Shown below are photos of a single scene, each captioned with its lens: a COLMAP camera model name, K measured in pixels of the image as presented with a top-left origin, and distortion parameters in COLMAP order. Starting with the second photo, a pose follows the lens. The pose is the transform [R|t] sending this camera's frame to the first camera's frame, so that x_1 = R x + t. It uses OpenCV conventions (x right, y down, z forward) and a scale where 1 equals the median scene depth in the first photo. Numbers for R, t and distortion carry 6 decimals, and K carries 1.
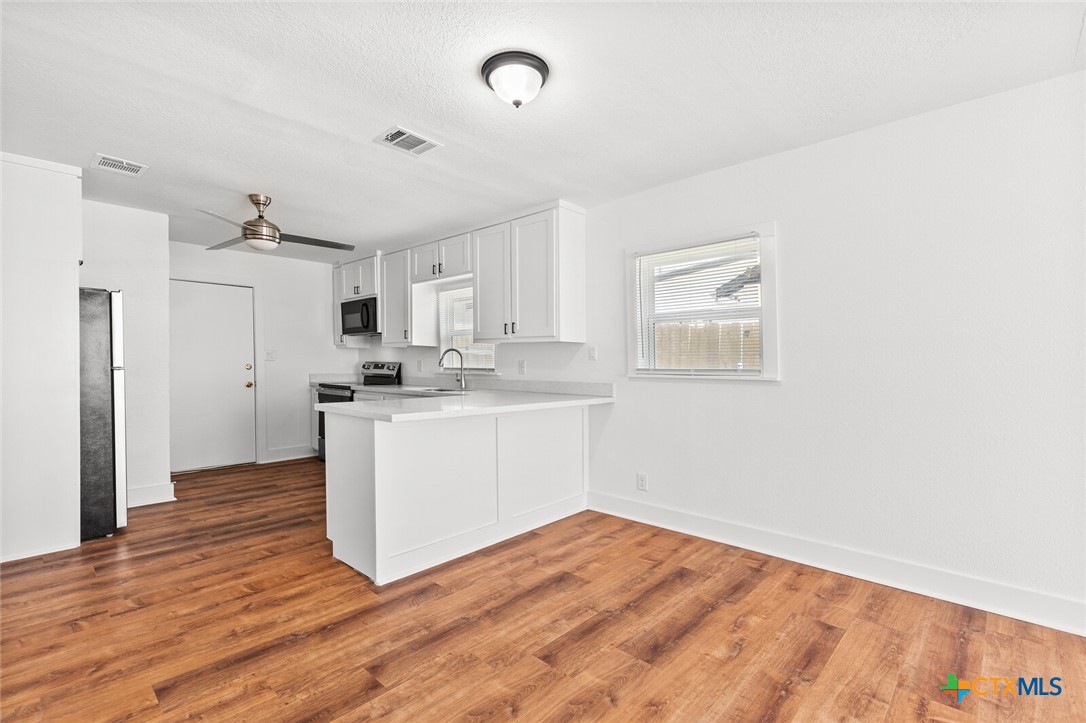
lens RADIAL K [[493.4, 0, 543.0], [0, 493.4, 361.5], [0, 0, 1]] dist [0.004534, 0.000121]
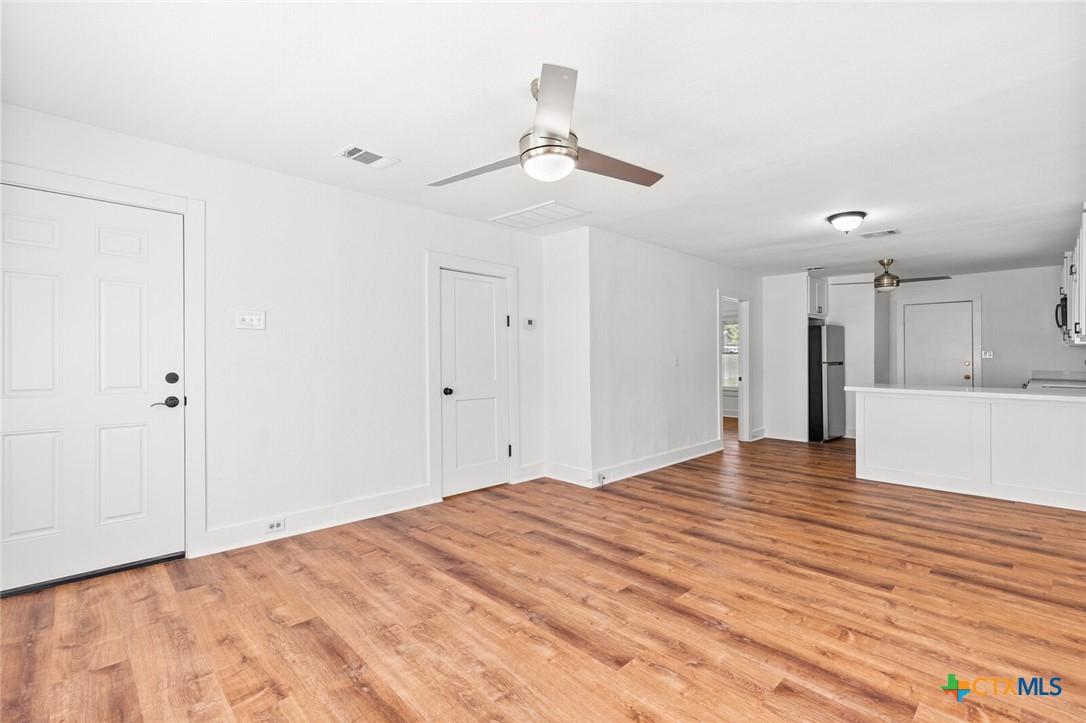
lens RADIAL K [[482.6, 0, 536.8], [0, 482.6, 356.3], [0, 0, 1]] dist [0.003049, -0.000284]
pose [[-0.041820, -0.003187, -0.999120, 1.613837], [0.000533, 0.999995, -0.003212, -0.008580], [0.999125, -0.000667, -0.041818, -0.154796]]
